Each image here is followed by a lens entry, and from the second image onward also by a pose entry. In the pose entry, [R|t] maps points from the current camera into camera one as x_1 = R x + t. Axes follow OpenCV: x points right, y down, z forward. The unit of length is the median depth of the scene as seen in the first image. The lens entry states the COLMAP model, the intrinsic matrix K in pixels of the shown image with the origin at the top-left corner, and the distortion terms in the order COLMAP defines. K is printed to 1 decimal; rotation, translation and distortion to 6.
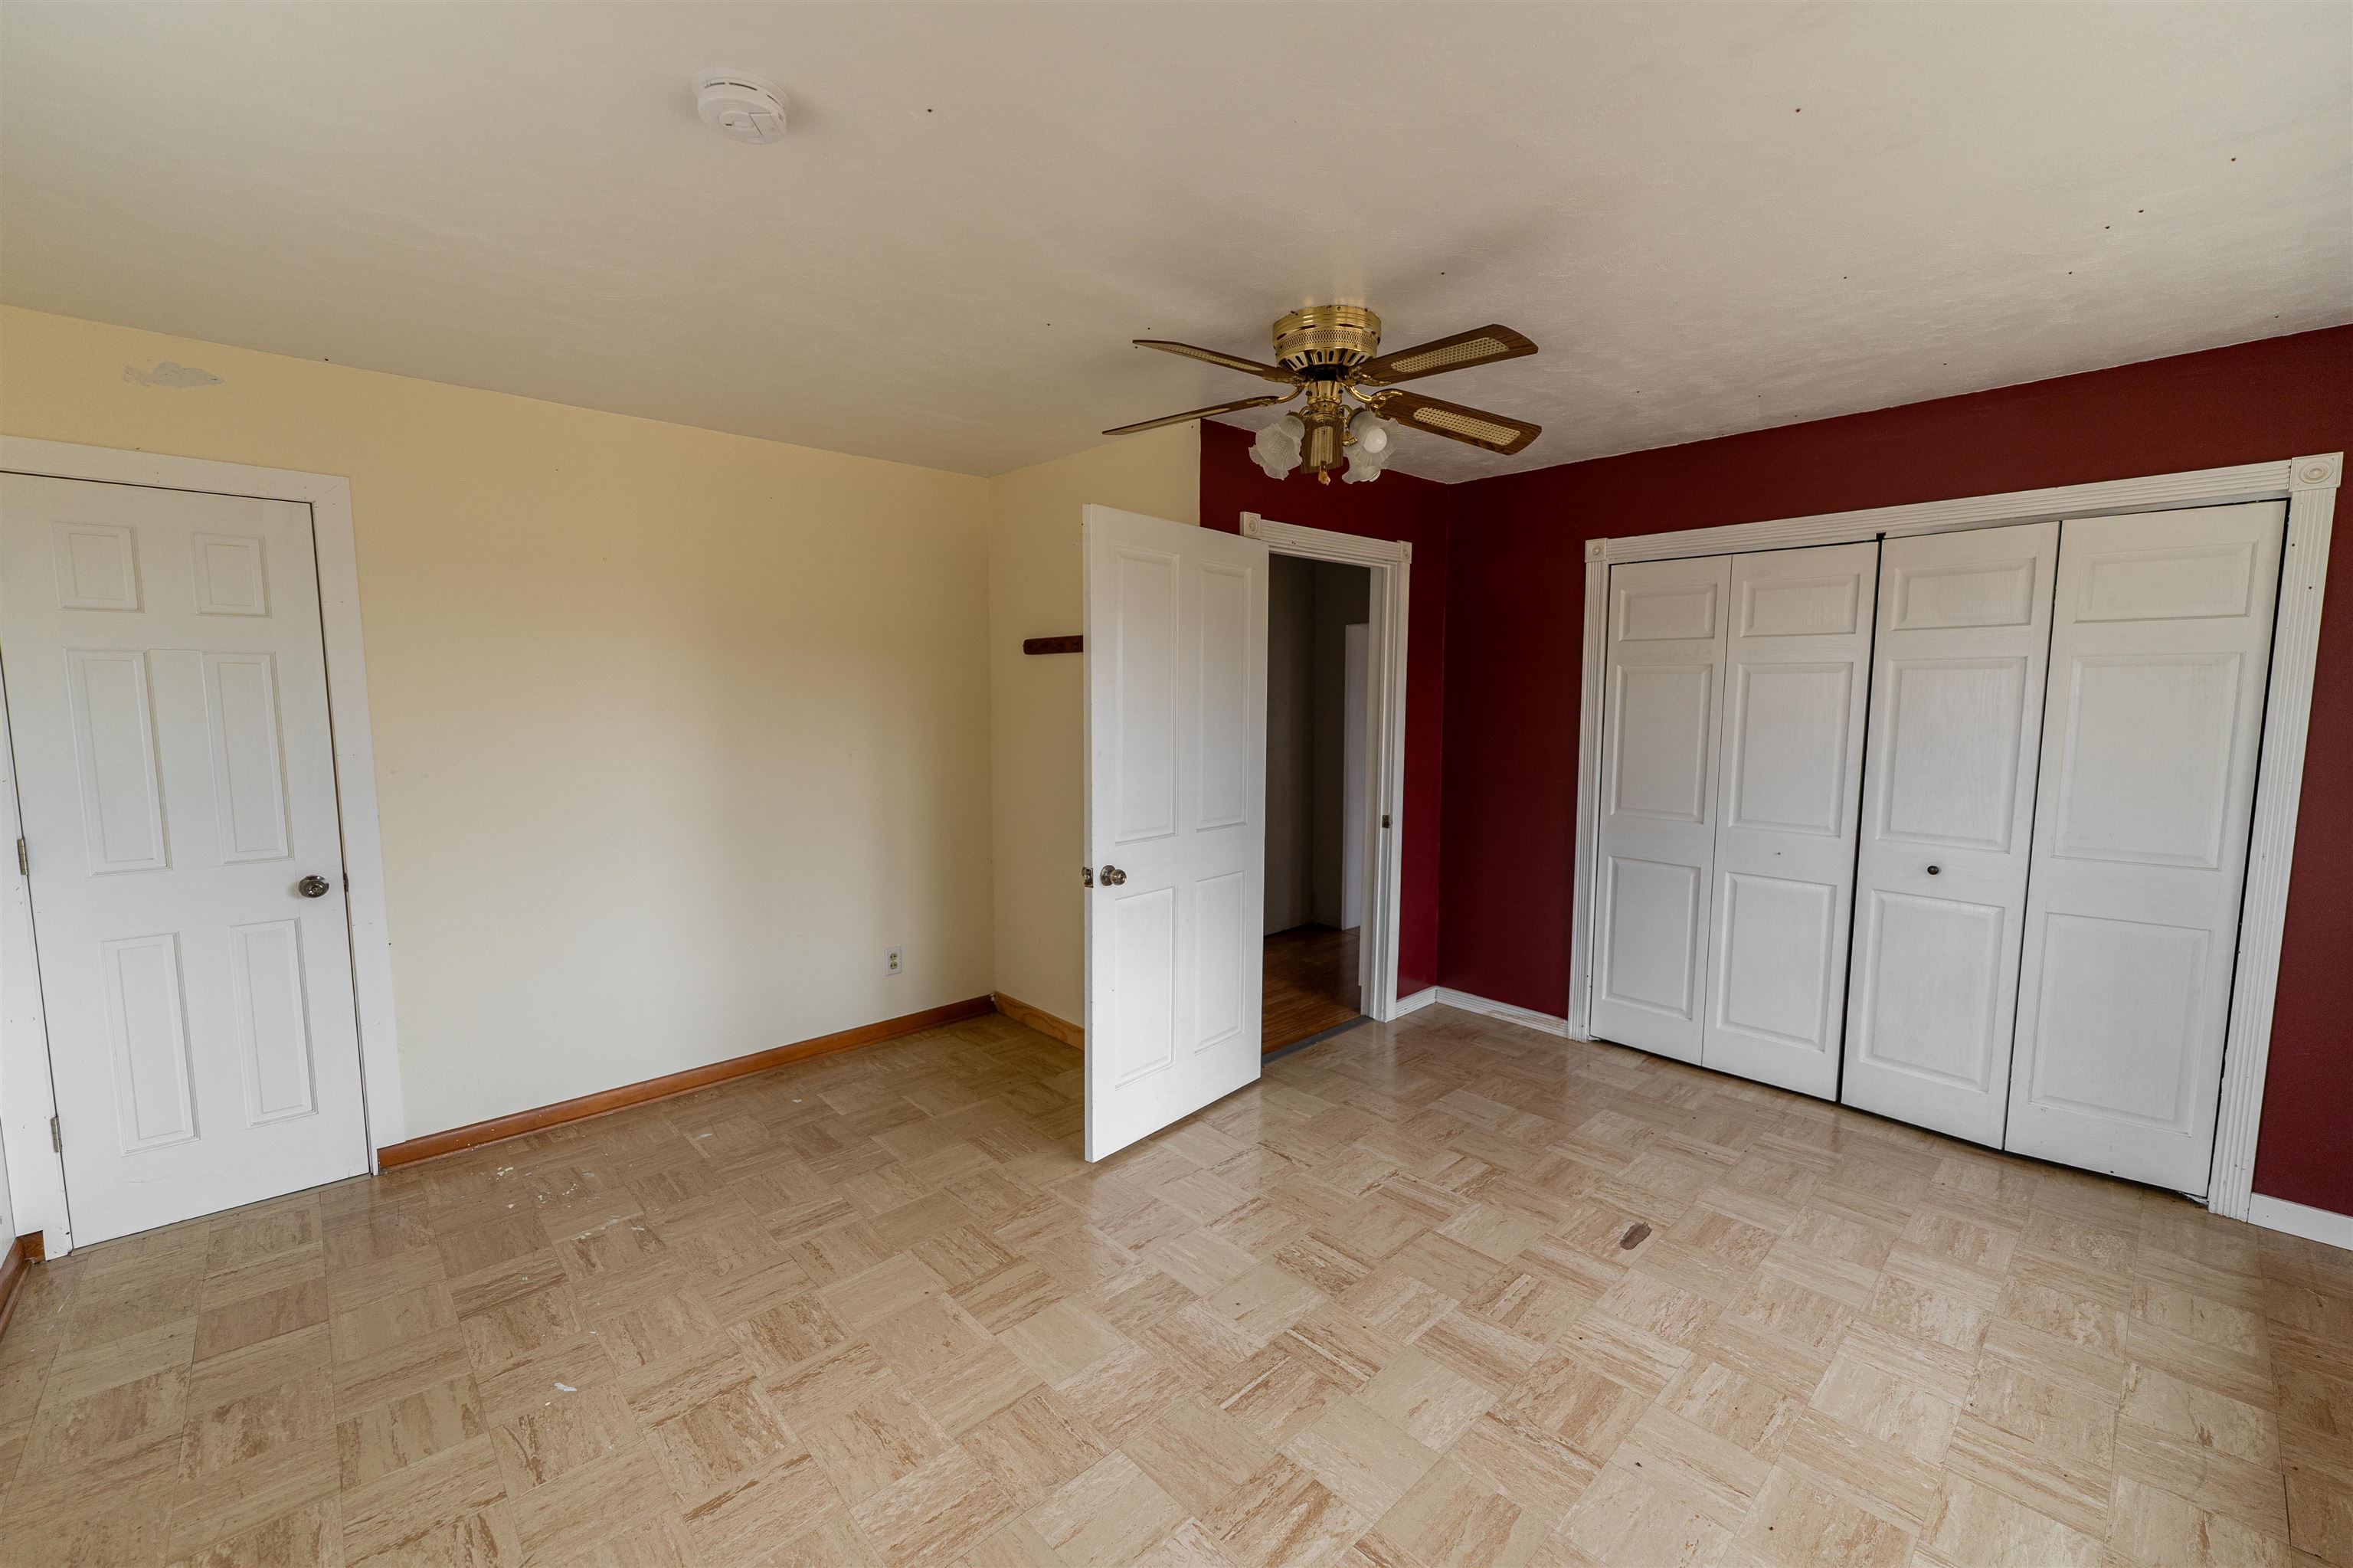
lens RADIAL K [[952.8, 0, 1177.7], [0, 952.8, 783.5], [0, 0, 1]] dist [-0.020558, 0.003311]
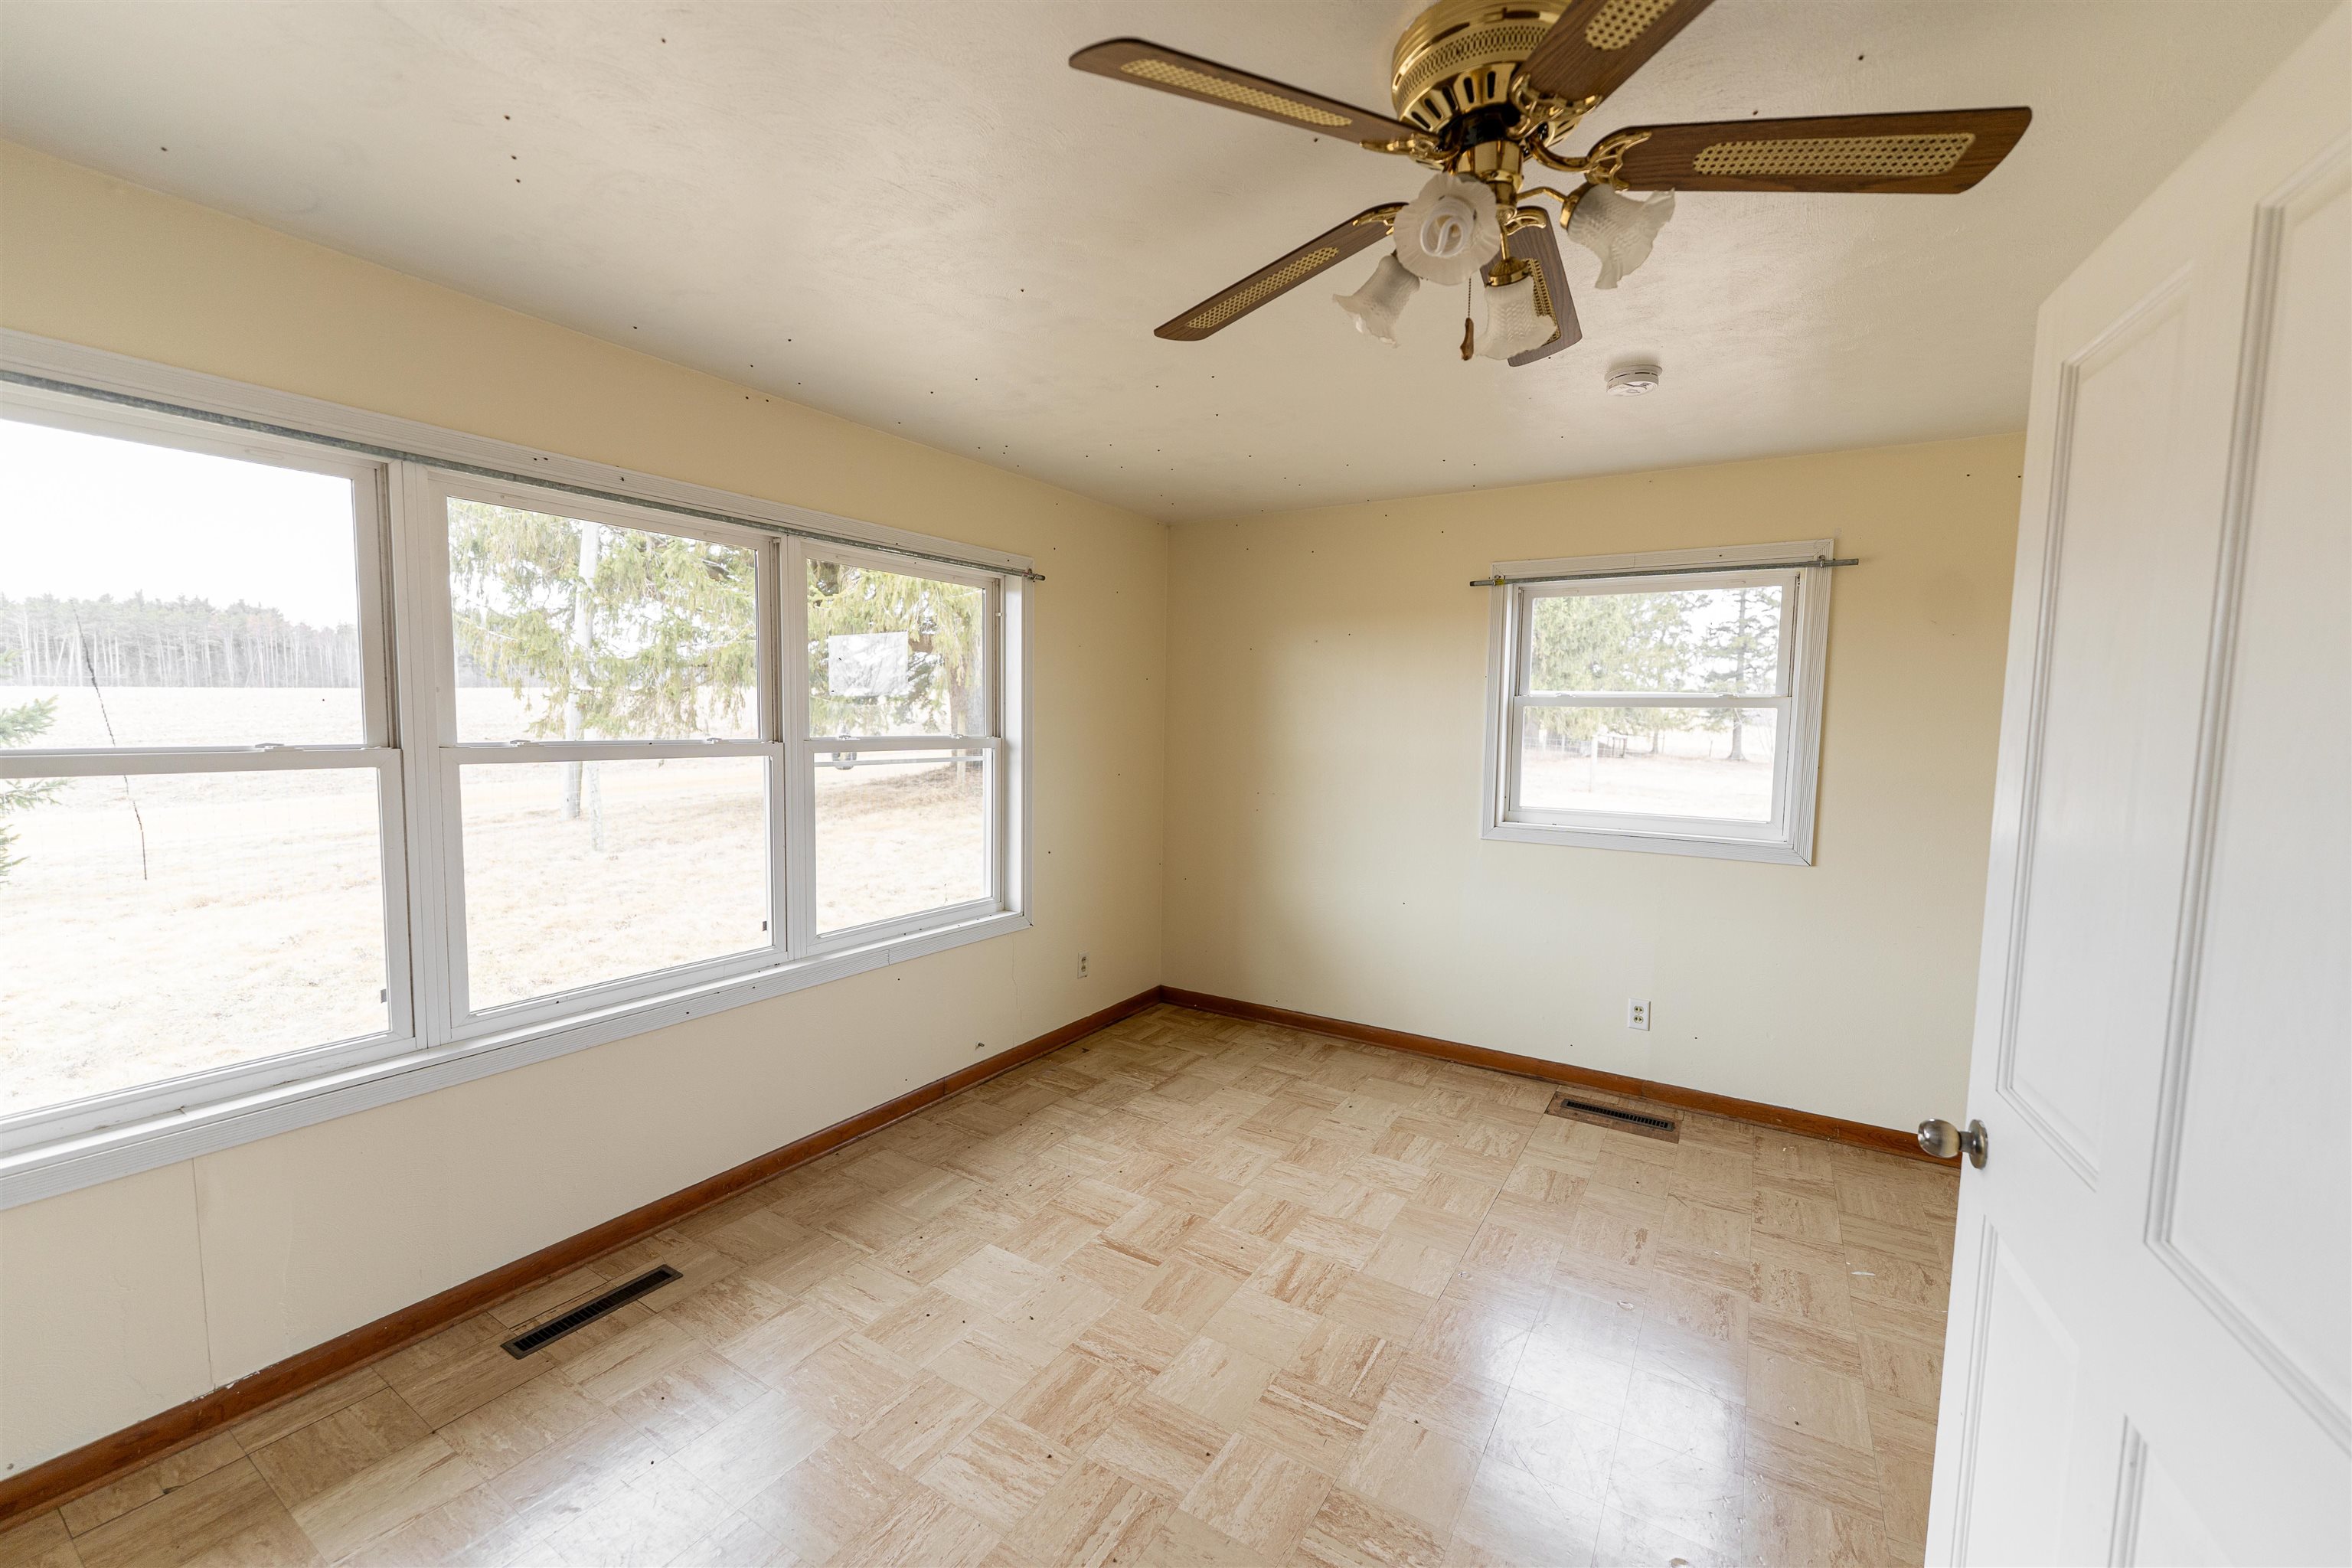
lens RADIAL K [[952.4, 0, 1175.8], [0, 952.4, 787.8], [0, 0, 1]] dist [-0.020558, 0.003311]
pose [[-0.966659, 0.001779, -0.256060, 0.571209], [-0.044605, 0.983518, 0.175221, -0.184118], [0.252151, 0.180800, -0.950648, 1.868528]]
